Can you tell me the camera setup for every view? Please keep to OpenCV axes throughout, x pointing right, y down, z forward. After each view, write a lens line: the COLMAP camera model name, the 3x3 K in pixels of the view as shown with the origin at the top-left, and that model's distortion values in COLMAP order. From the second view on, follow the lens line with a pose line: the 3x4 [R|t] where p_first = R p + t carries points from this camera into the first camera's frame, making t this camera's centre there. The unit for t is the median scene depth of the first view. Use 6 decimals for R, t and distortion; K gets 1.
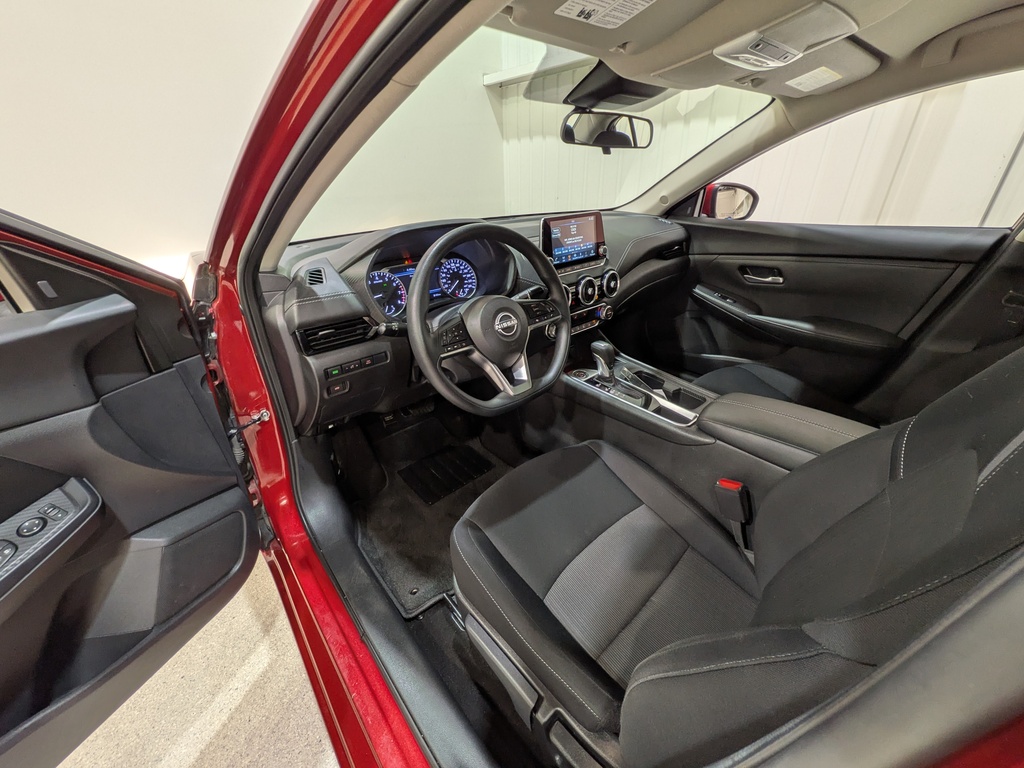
lens RADIAL K [[411.8, 0, 522.1], [0, 411.8, 380.2], [0, 0, 1]] dist [-0.001378, -0.000241]
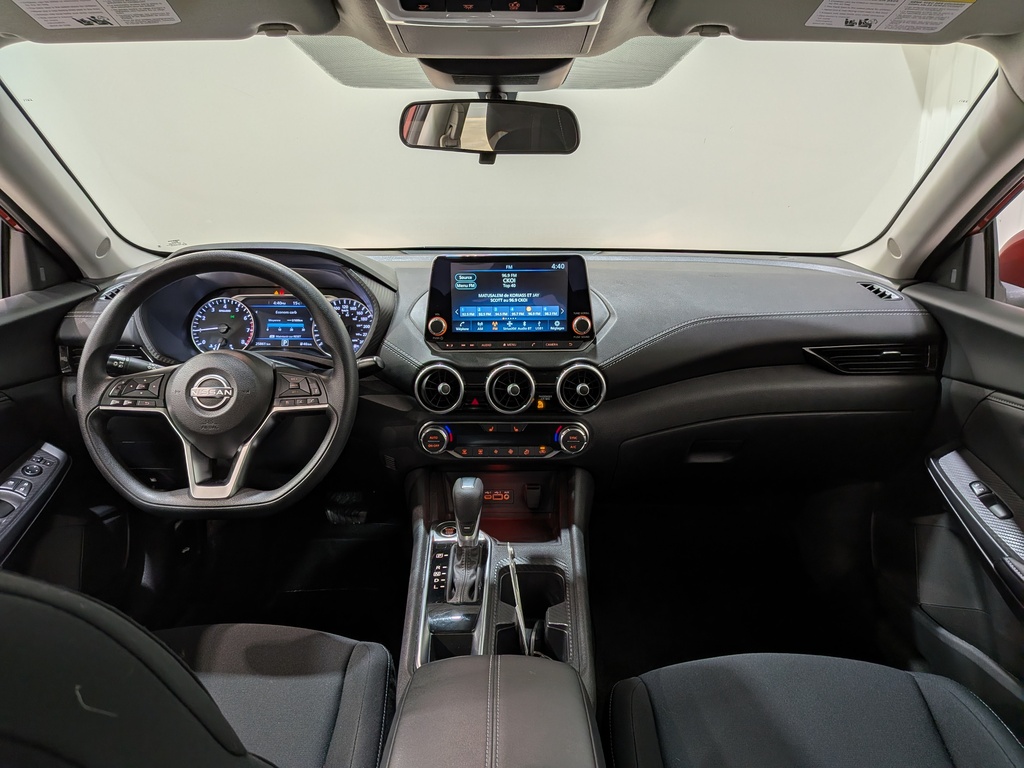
lens RADIAL K [[750.4, 0, 516.3], [0, 750.4, 375.5], [0, 0, 1]] dist [0.042128, -0.072223]
pose [[0.745956, 0.202983, -0.634309, 0.828582], [-0.315503, 0.946474, -0.068158, -0.172931], [0.586522, 0.250969, 0.770069, 0.233177]]
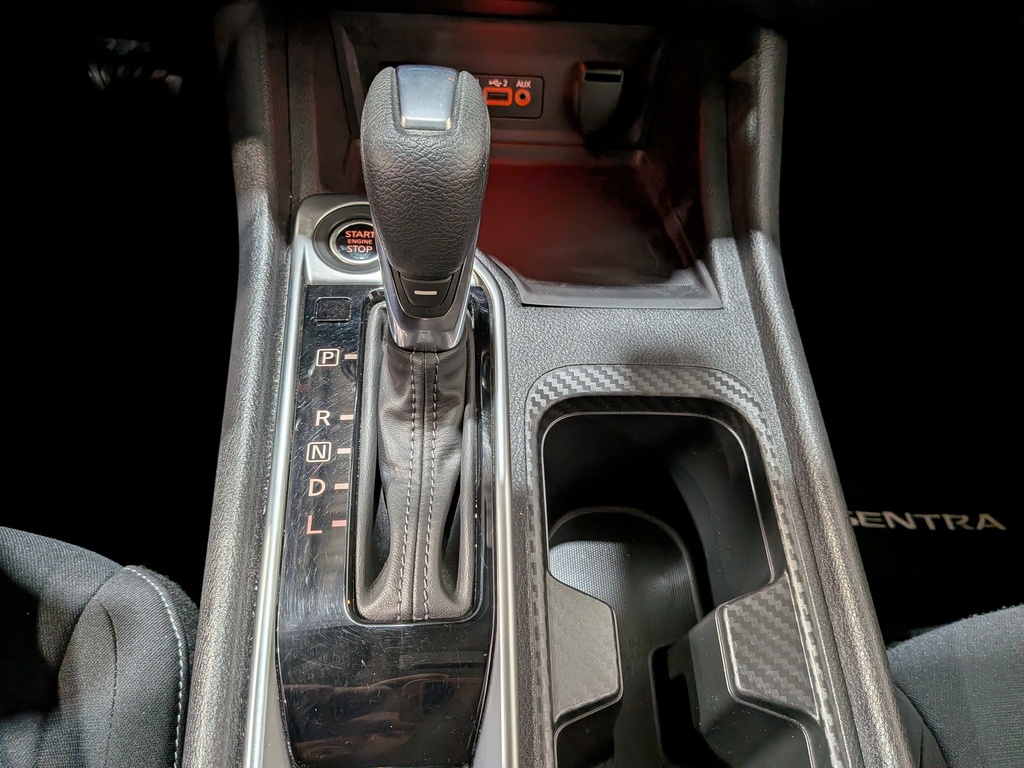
lens RADIAL K [[750.4, 0, 528.1], [0, 750.4, 401.2], [0, 0, 1]] dist [0.042128, -0.072223]
pose [[0.777051, 0.551449, -0.303472, 0.333598], [-0.377273, 0.793972, 0.476732, -0.134545], [0.503841, -0.255953, 0.825004, 0.788892]]
